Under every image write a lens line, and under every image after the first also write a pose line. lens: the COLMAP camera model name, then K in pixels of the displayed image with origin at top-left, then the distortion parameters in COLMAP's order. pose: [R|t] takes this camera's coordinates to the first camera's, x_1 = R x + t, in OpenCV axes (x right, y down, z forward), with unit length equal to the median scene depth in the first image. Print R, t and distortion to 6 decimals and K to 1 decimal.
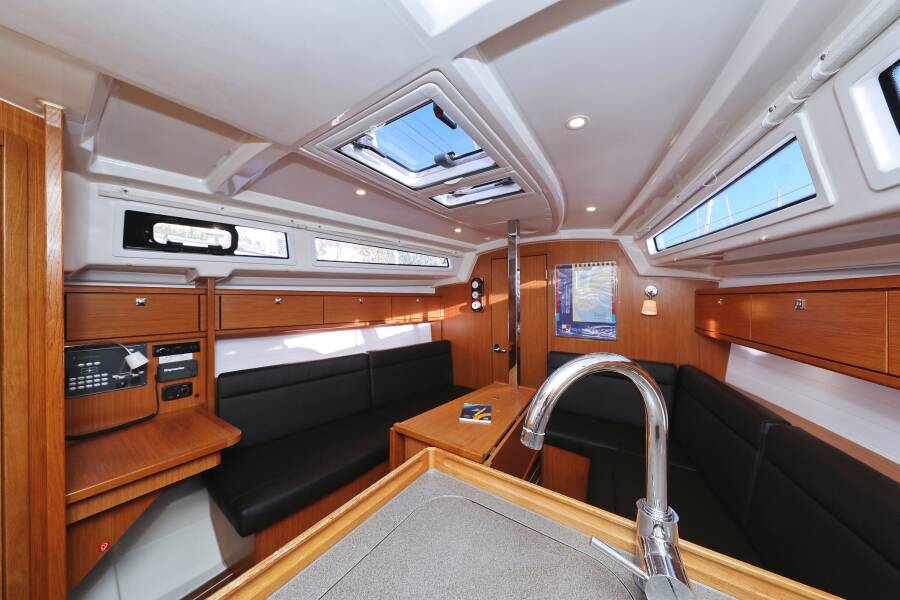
lens RADIAL K [[288.2, 0, 441.5], [0, 288.2, 303.3], [0, 0, 1]] dist [0.000368, -0.000064]
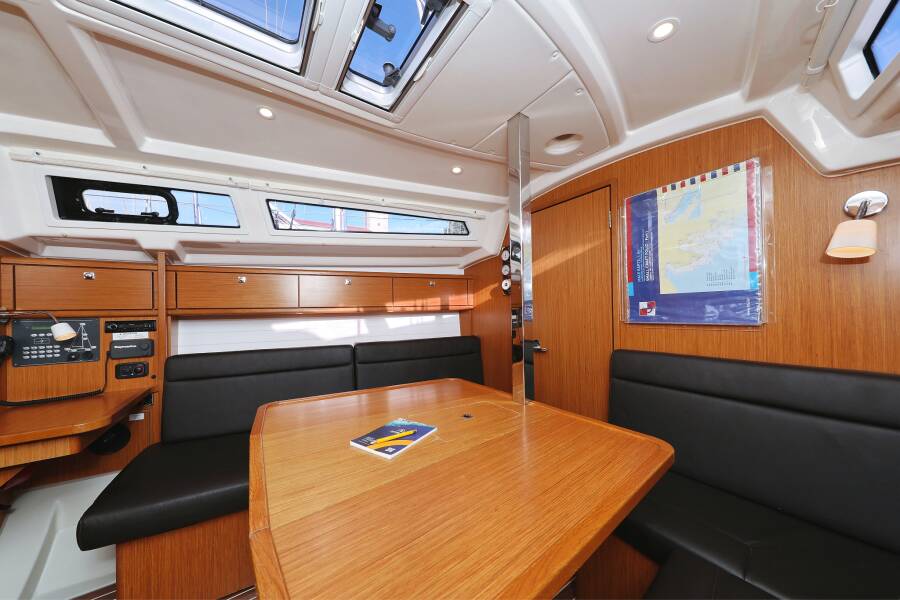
lens RADIAL K [[288.6, 0, 438.7], [0, 288.6, 319.2], [0, 0, 1]] dist [0.001799, -0.003313]
pose [[0.926677, -0.011800, -0.375673, 0.377812], [0.016902, 0.999804, 0.010287, 0.133980], [0.375478, -0.015883, 0.926695, 0.467565]]
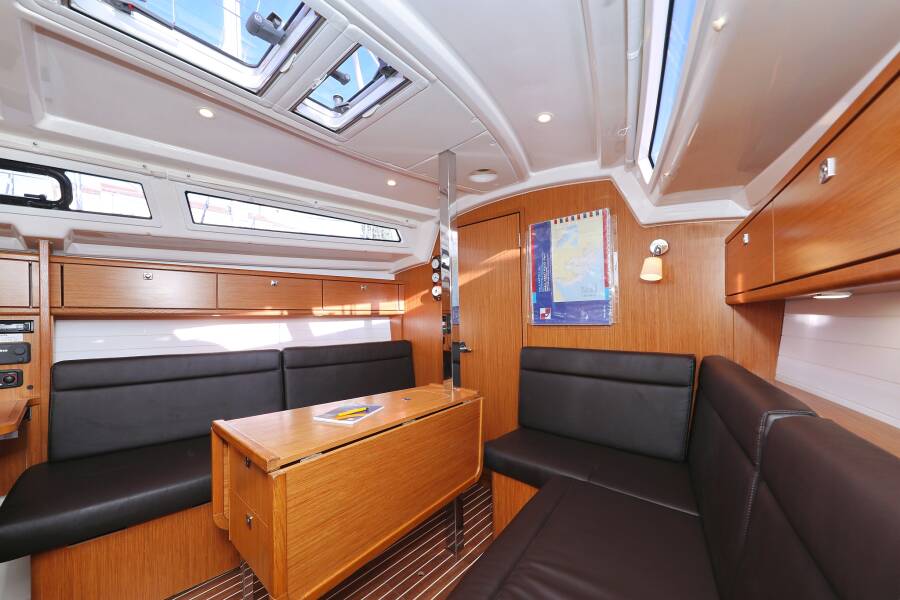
lens RADIAL K [[335.2, 0, 445.6], [0, 335.2, 328.3], [0, 0, 1]] dist [-0.007479, -0.000047]
pose [[0.992860, -0.011765, -0.118707, 0.404216], [0.012809, 0.999886, 0.008040, 0.160951], [0.118599, -0.009503, 0.992897, 0.220491]]
